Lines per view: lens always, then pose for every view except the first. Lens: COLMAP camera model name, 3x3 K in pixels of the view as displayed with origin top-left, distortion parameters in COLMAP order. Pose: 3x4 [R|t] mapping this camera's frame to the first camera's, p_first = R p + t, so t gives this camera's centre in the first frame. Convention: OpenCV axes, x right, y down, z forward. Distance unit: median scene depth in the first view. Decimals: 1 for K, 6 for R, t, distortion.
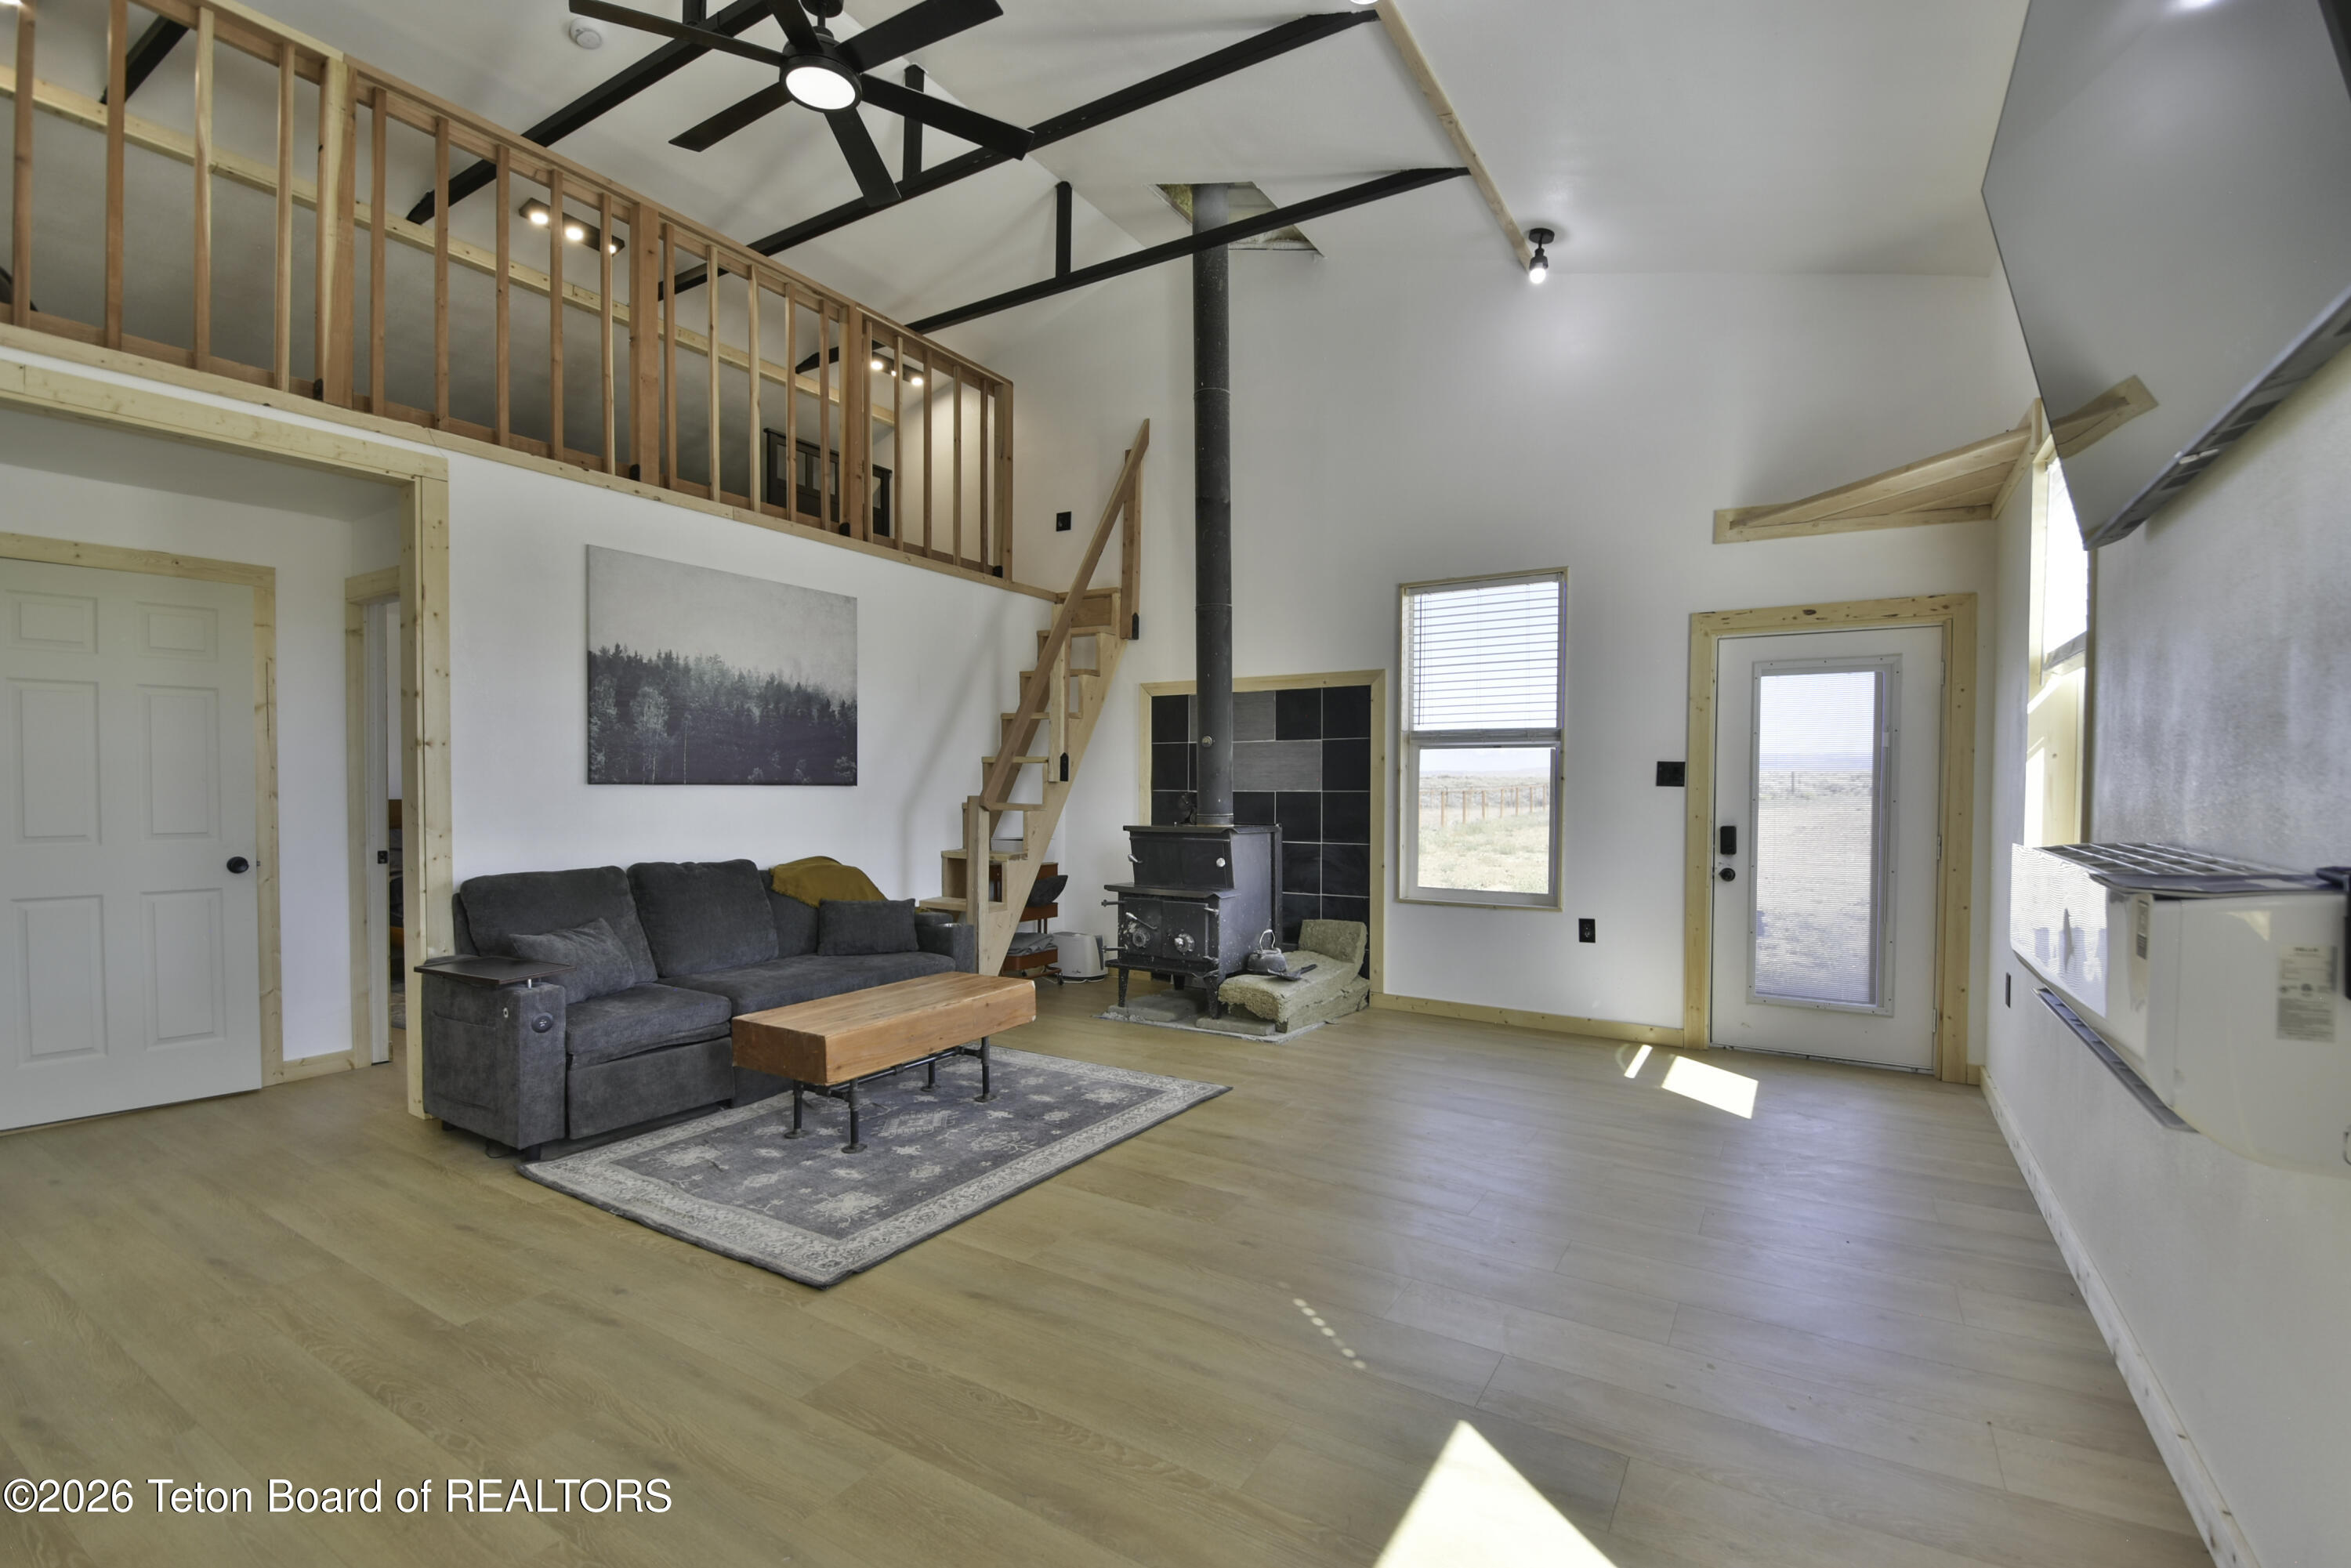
lens RADIAL K [[1025.3, 0, 1171.3], [0, 1025.3, 807.7], [0, 0, 1]] dist [-0.014023, -0.000491]
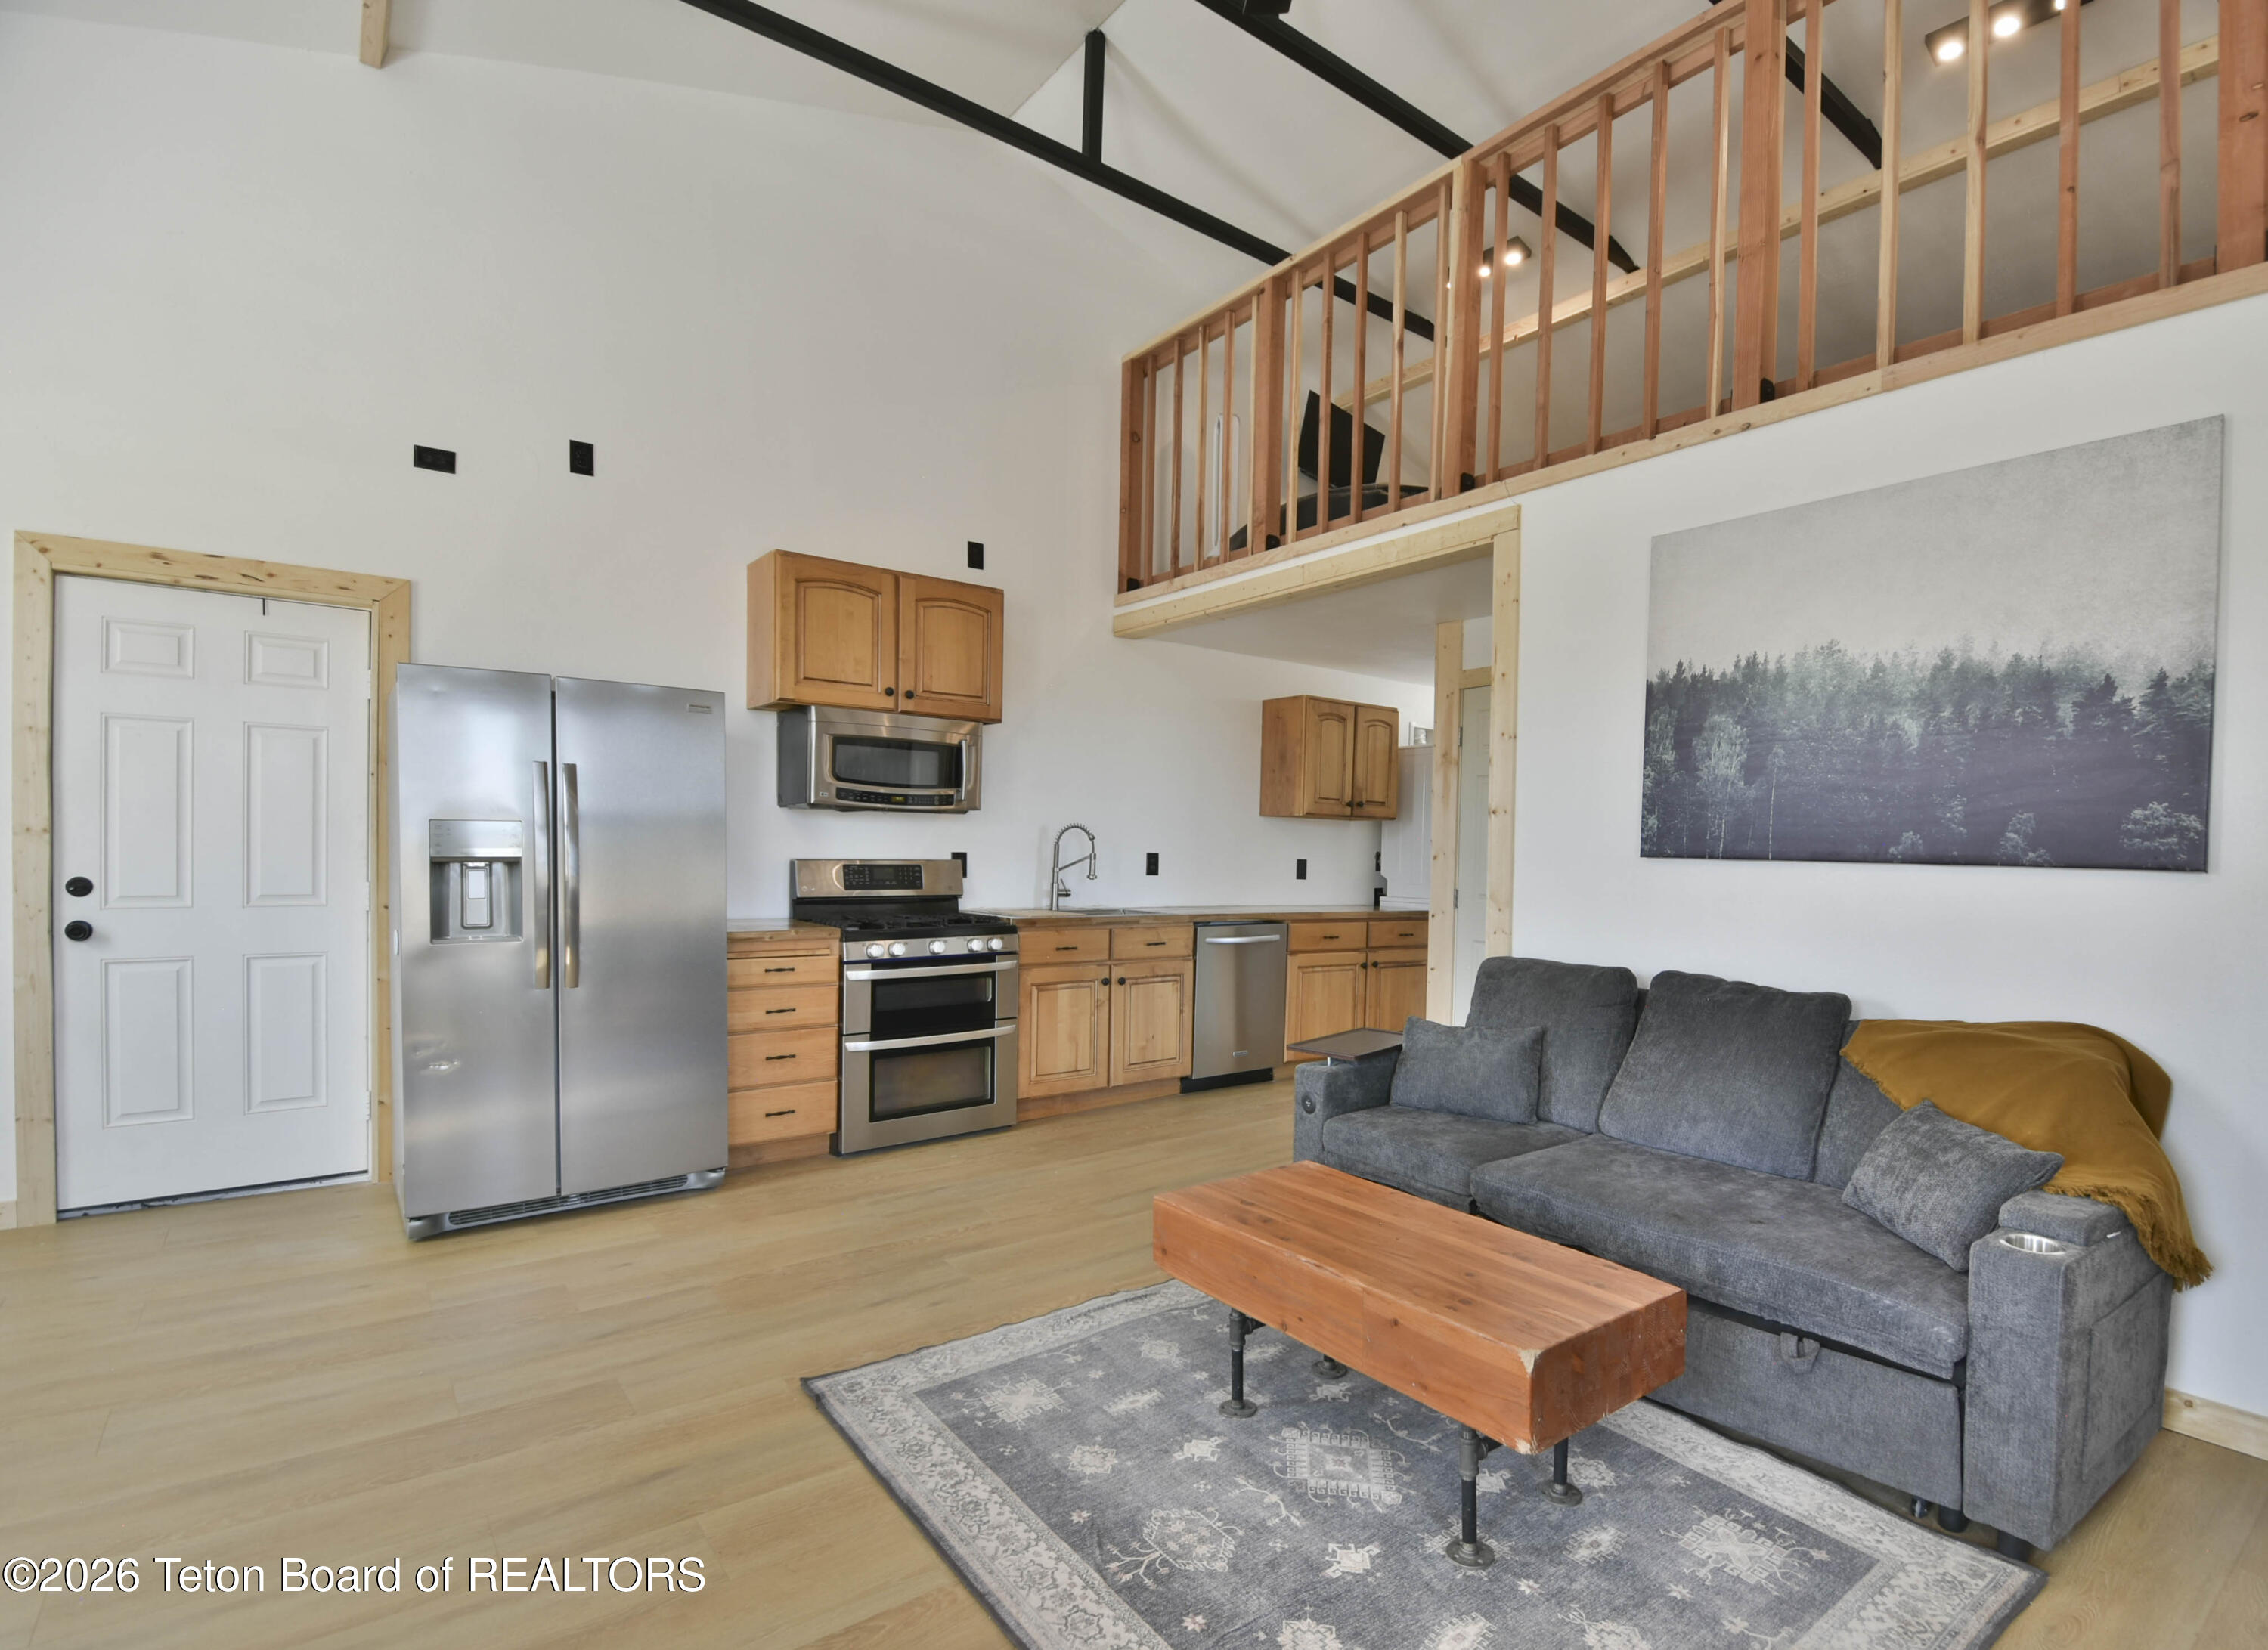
lens RADIAL K [[1123.2, 0, 1314.2], [0, 1123.2, 875.1], [0, 0, 1]] dist [-0.001912, -0.006933]
pose [[-0.289348, 0.011638, -0.957153, 0.300039], [-0.044497, 0.998682, 0.025594, -0.021231], [0.956189, 0.049996, -0.288449, 1.049127]]
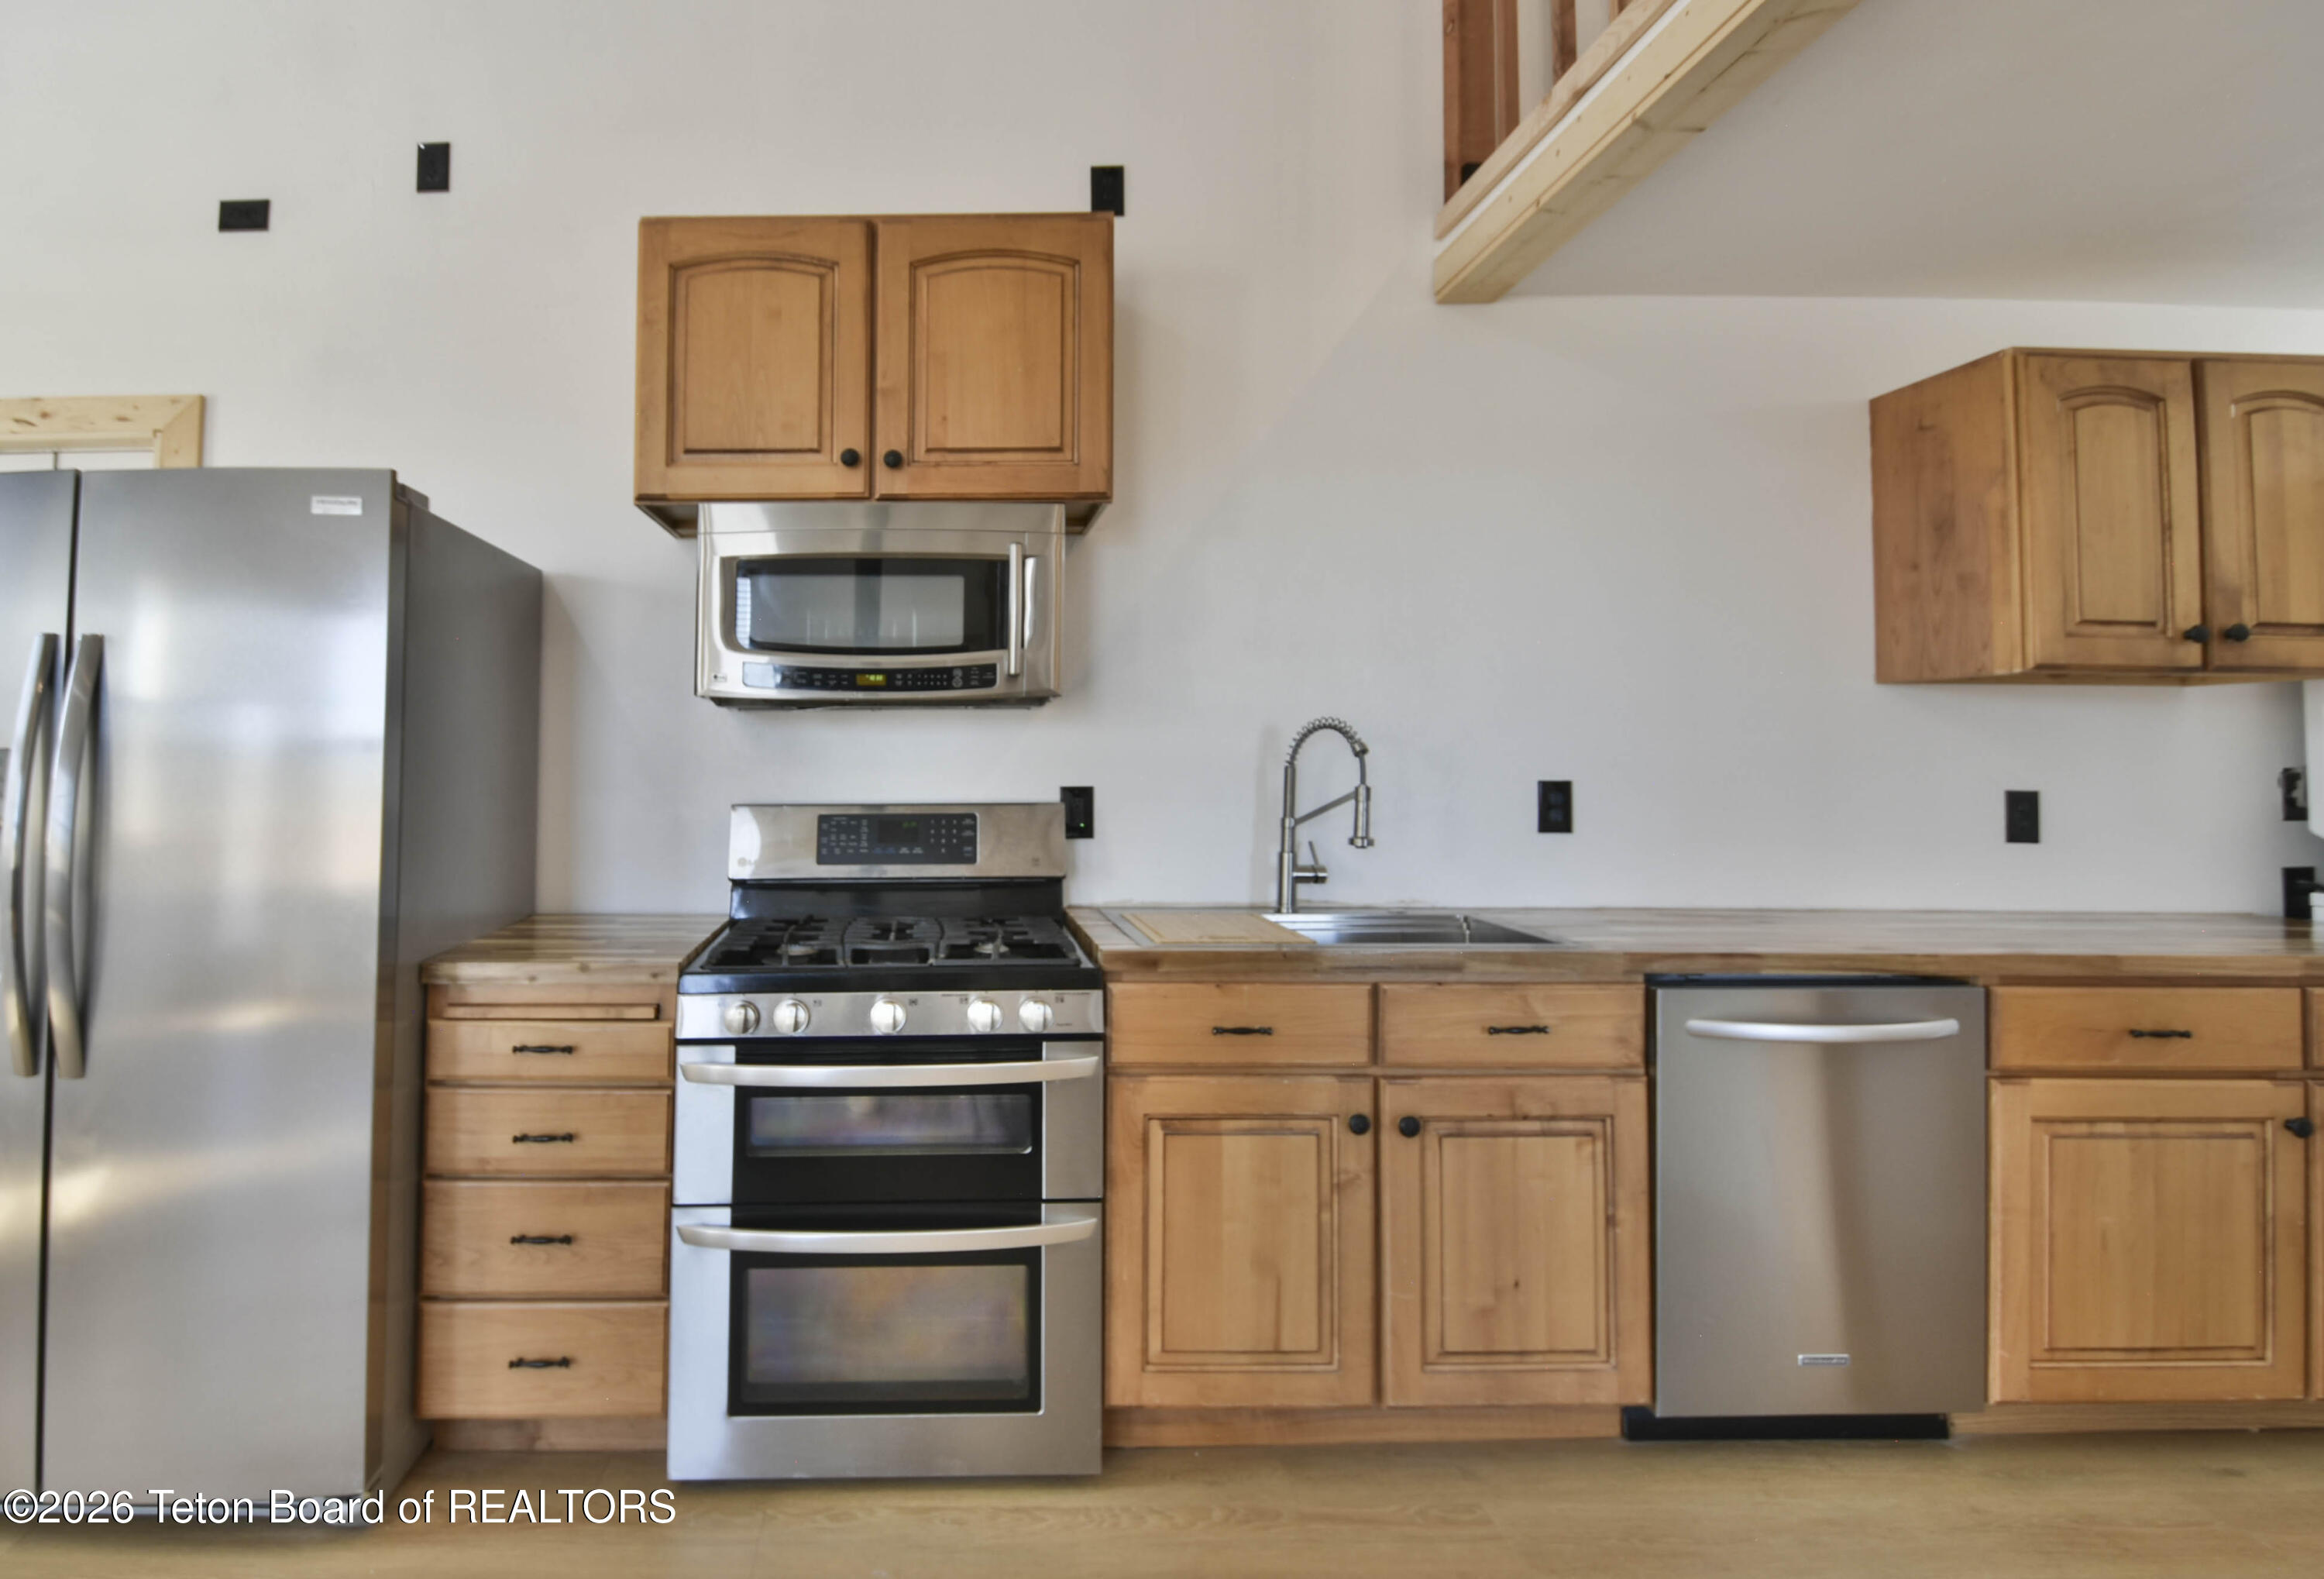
lens RADIAL K [[1107.5, 0, 978.9], [0, 1107.5, 722.0], [0, 0, 1]] dist [-0.009545, -0.005021]
pose [[-0.869023, -0.021200, -0.494317, -0.456513], [-0.014984, 0.999751, -0.016534, -0.021459], [0.494544, -0.006961, -0.869125, 0.799727]]
